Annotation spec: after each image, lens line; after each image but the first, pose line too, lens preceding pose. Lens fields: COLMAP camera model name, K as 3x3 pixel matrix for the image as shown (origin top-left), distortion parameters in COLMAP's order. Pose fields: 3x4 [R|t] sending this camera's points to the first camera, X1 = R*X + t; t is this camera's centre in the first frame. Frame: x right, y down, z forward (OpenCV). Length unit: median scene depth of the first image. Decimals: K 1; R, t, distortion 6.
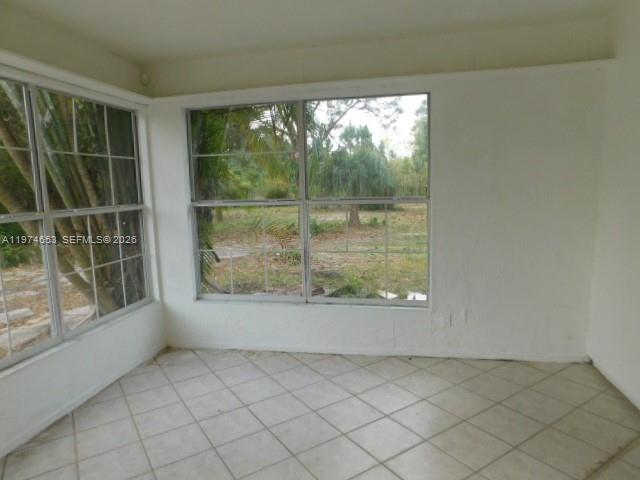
lens RADIAL K [[431.8, 0, 317.2], [0, 431.8, 239.7], [0, 0, 1]] dist [-0.043017, 0.044329]
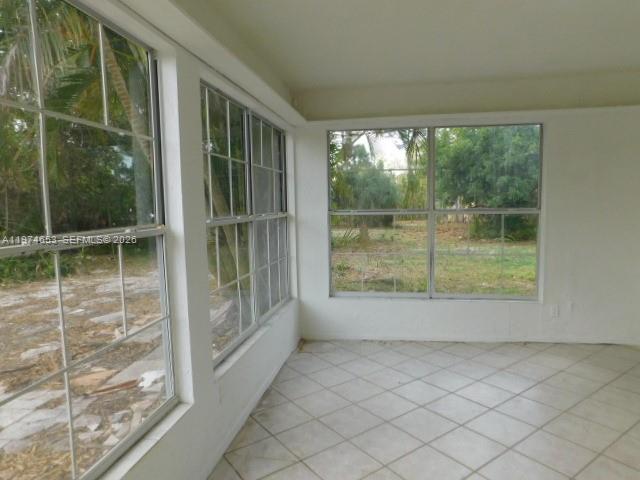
lens RADIAL K [[431.8, 0, 321.9], [0, 431.8, 239.8], [0, 0, 1]] dist [-0.043017, 0.044329]
pose [[0.998579, 0.007021, 0.052829, -0.373447], [-0.004816, 0.999117, -0.041749, 0.038225], [-0.053076, 0.041435, 0.997730, -0.146005]]
